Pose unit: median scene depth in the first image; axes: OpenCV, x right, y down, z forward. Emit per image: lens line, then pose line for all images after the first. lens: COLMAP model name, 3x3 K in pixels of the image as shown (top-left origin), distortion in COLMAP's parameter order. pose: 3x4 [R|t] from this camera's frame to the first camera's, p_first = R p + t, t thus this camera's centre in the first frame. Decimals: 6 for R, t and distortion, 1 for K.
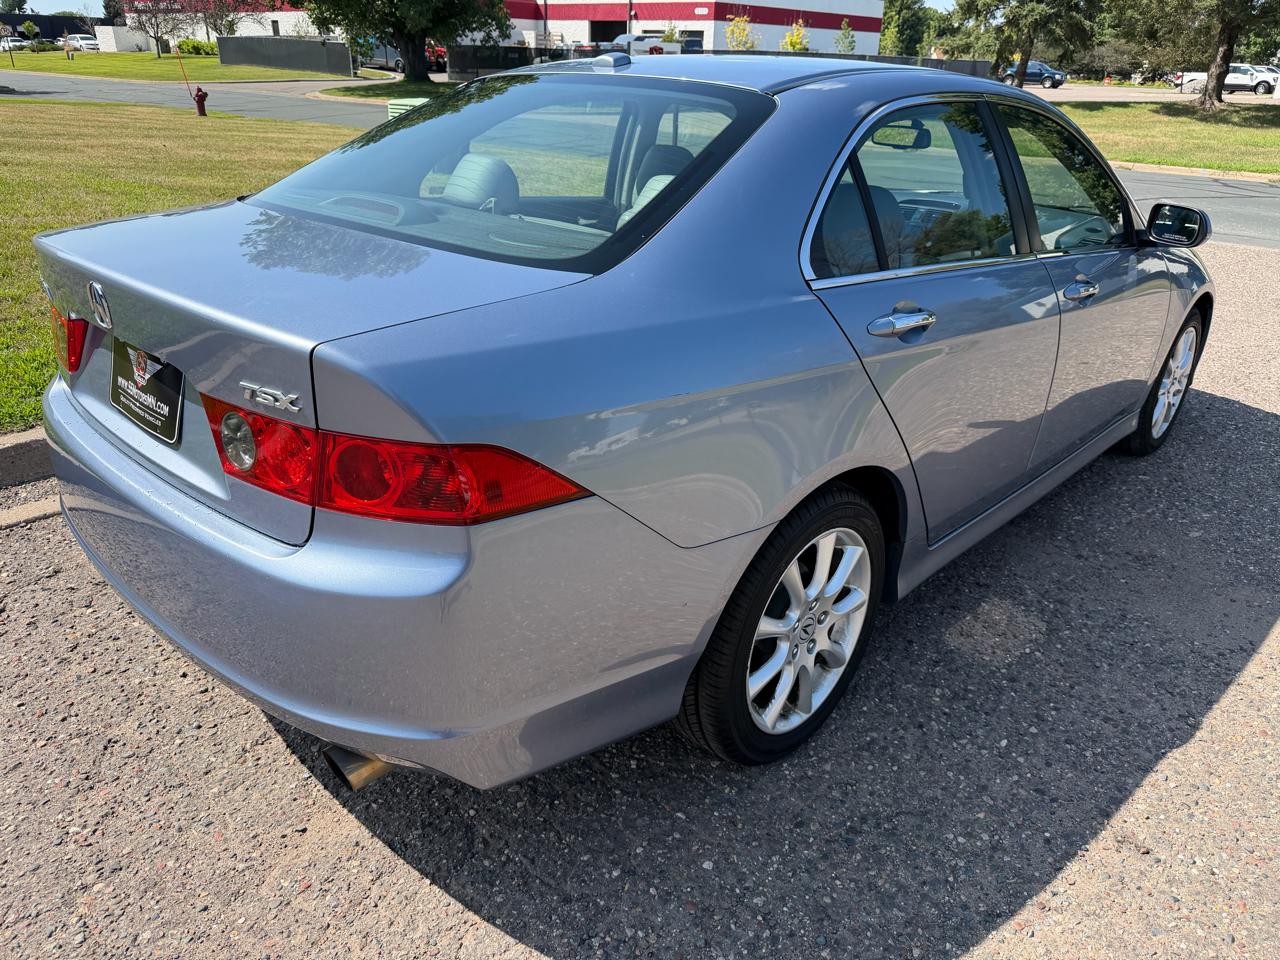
lens RADIAL K [[952.3, 0, 640.0], [0, 952.3, 480.0], [0, 0, 1]] dist [-0.001861, -0.002559]
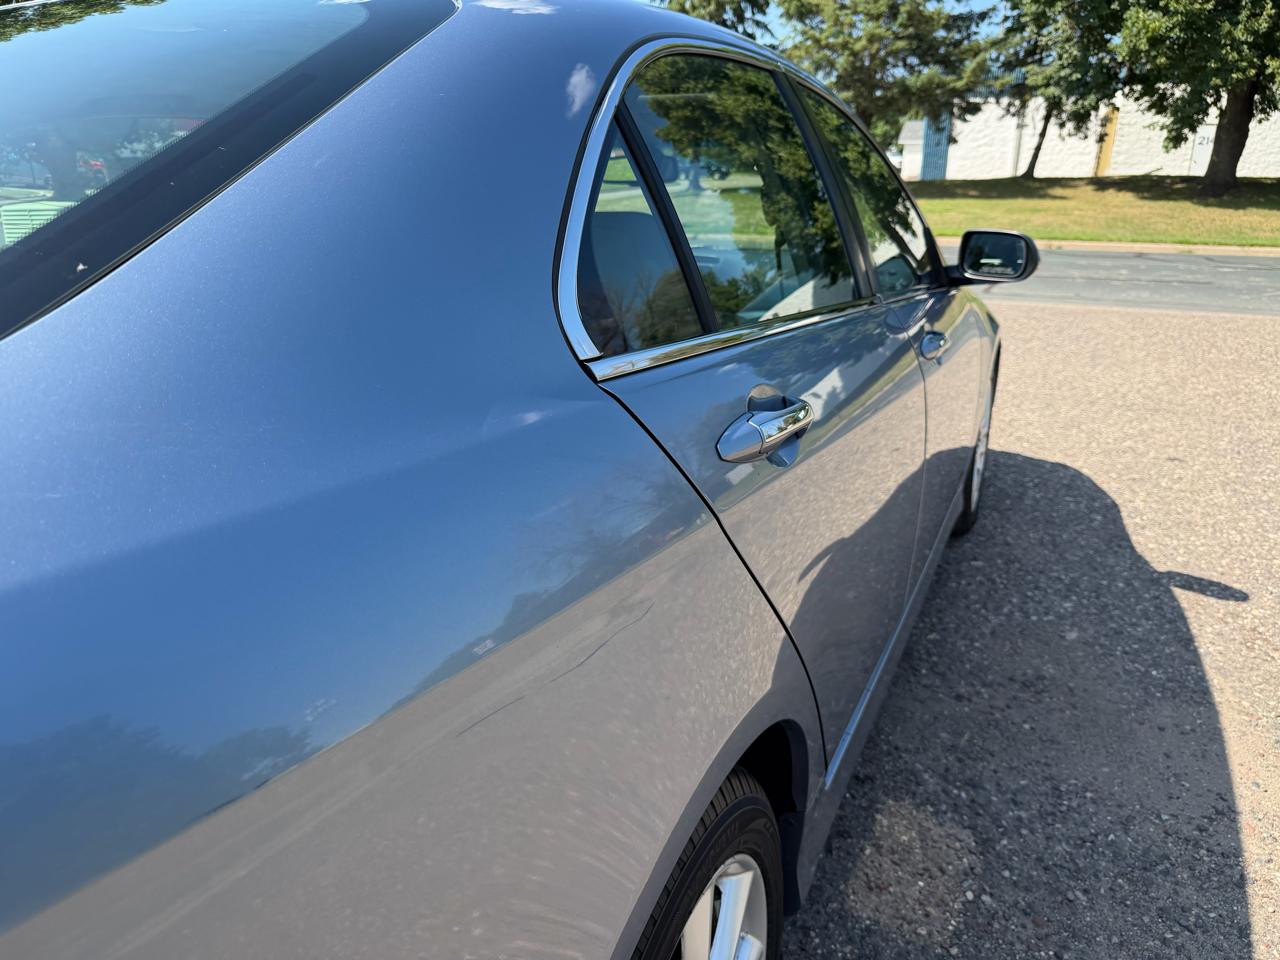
lens RADIAL K [[911.8, 0, 640.0], [0, 911.8, 480.0], [0, 0, 1]] dist [-0.005772, -0.006556]
pose [[0.952132, -0.126989, 0.278062, 0.049883], [0.151636, 0.986031, -0.068917, -0.077736], [-0.265426, 0.107782, 0.958088, 0.377281]]
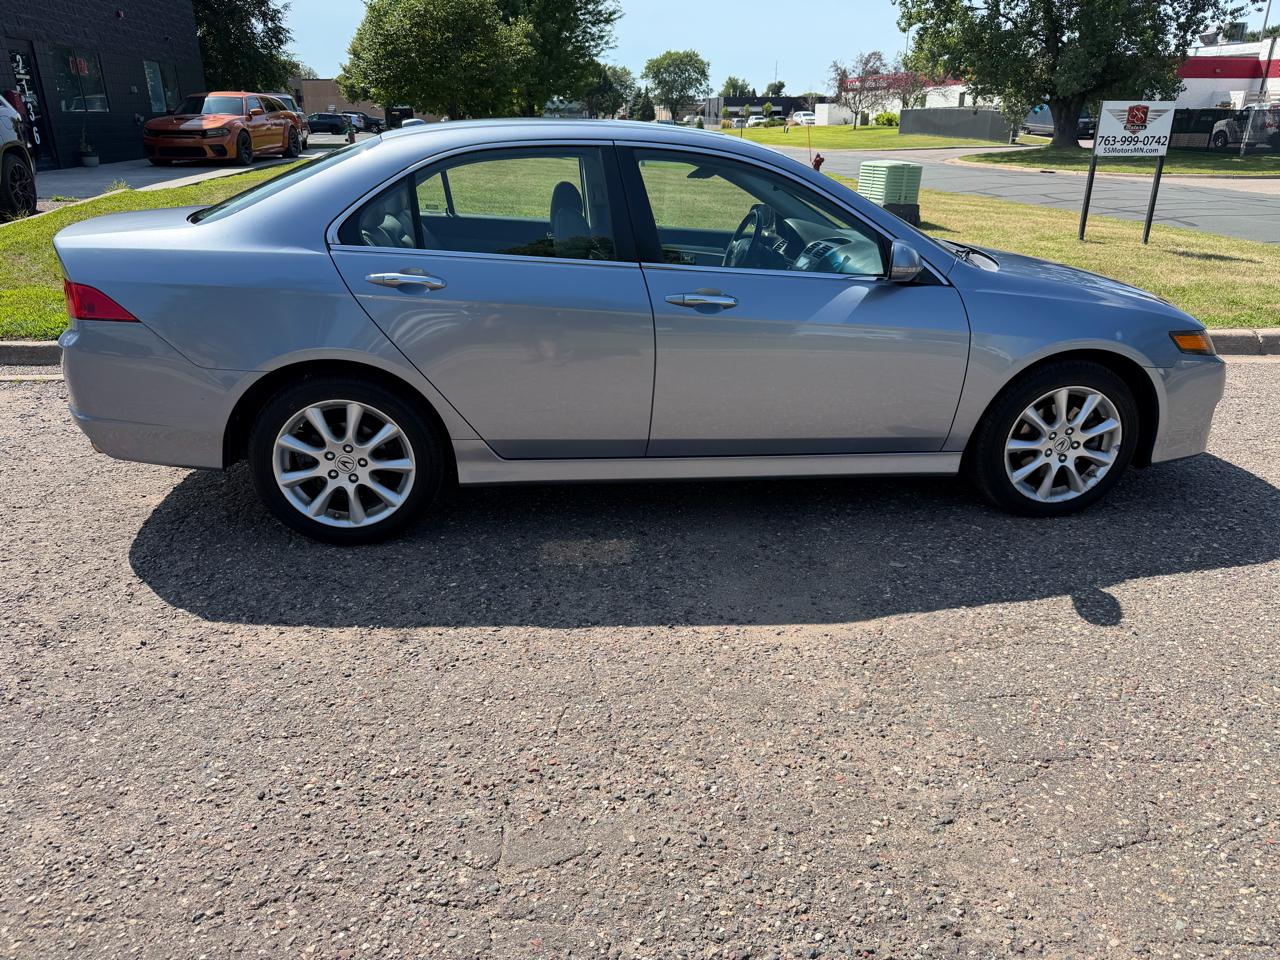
lens RADIAL K [[978.7, 0, 640.0], [0, 978.7, 480.0], [0, 0, 1]] dist [-0.006546, 0.000948]
pose [[0.752876, 0.200497, -0.626880, 1.087570], [-0.244917, 0.969414, 0.015909, 0.024108], [0.610896, 0.141556, 0.778953, 0.010781]]
